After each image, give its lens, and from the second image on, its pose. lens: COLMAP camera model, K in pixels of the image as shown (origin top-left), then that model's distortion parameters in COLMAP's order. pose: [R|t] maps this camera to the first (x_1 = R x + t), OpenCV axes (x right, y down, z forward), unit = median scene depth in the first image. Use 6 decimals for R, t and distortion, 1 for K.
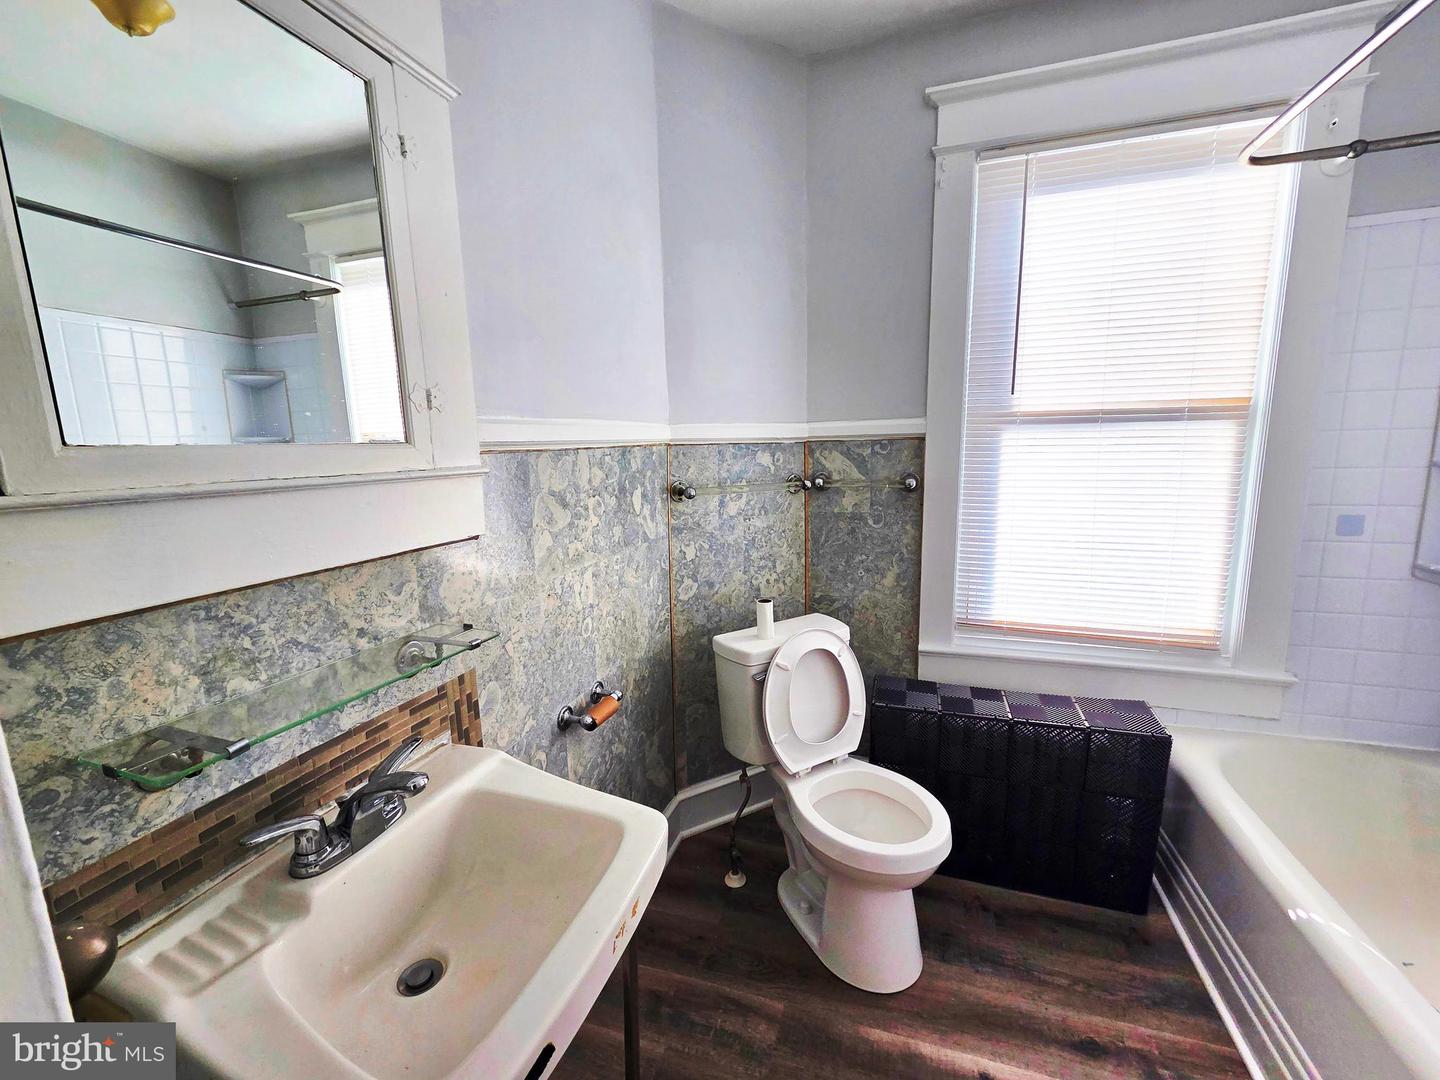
lens RADIAL K [[590.5, 0, 717.3], [0, 590.5, 539.5], [0, 0, 1]] dist [0.003151, -0.001259]
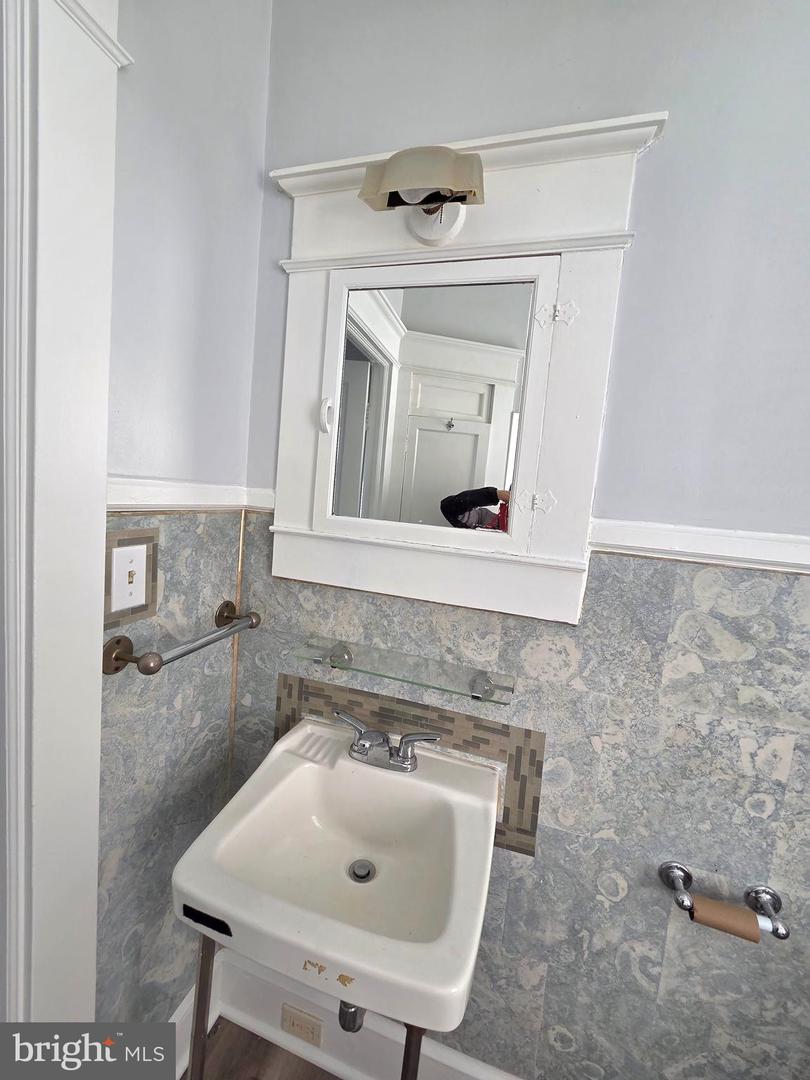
lens RADIAL K [[442.9, 0, 399.8], [0, 442.9, 536.9], [0, 0, 1]] dist [0.003151, -0.001259]
pose [[0.026591, 0.111571, -0.993401, 0.408227], [-0.250996, 0.962662, 0.101400, -0.171516], [0.967623, 0.246644, 0.053602, 0.621027]]
